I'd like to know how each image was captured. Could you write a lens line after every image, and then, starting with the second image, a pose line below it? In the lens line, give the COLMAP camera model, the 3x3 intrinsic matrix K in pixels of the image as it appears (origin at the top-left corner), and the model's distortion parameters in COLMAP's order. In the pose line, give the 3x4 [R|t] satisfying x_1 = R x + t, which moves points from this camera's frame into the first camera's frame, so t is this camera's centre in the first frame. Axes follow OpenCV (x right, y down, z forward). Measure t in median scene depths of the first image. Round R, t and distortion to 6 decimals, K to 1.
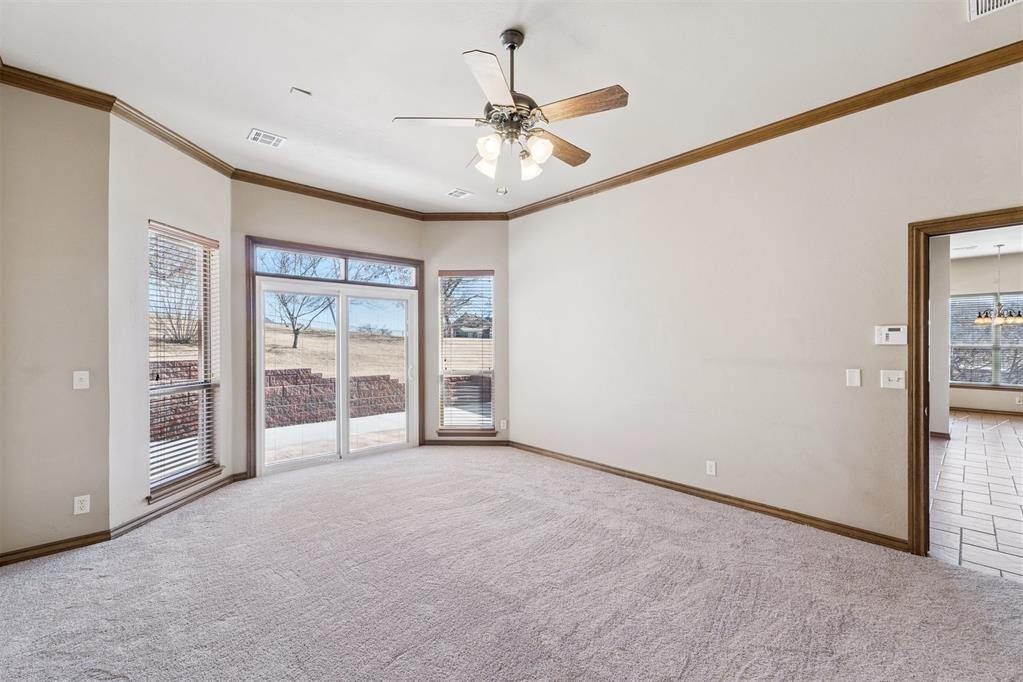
lens RADIAL K [[423.5, 0, 511.5], [0, 423.5, 341.0], [0, 0, 1]] dist [0.001260, 0.000140]
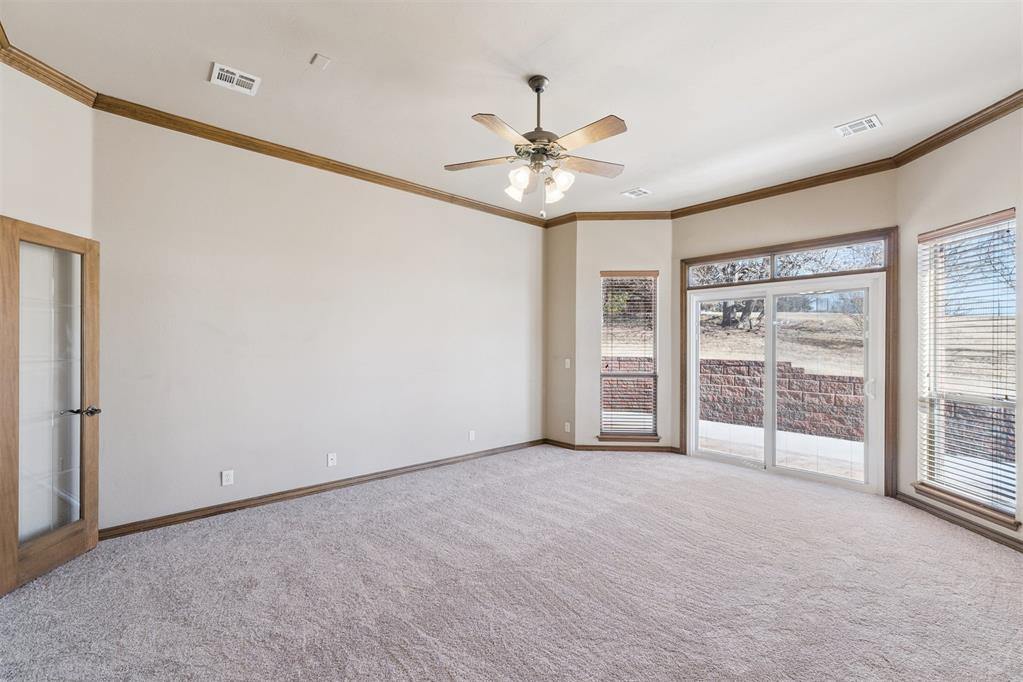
lens RADIAL K [[430.8, 0, 513.0], [0, 430.8, 347.1], [0, 0, 1]] dist [0.001402, 0.000114]
pose [[-0.028811, 0.007320, -0.999558, 0.647234], [-0.002688, 0.999969, 0.007400, 0.000652], [0.999581, 0.002900, -0.028790, 0.526887]]
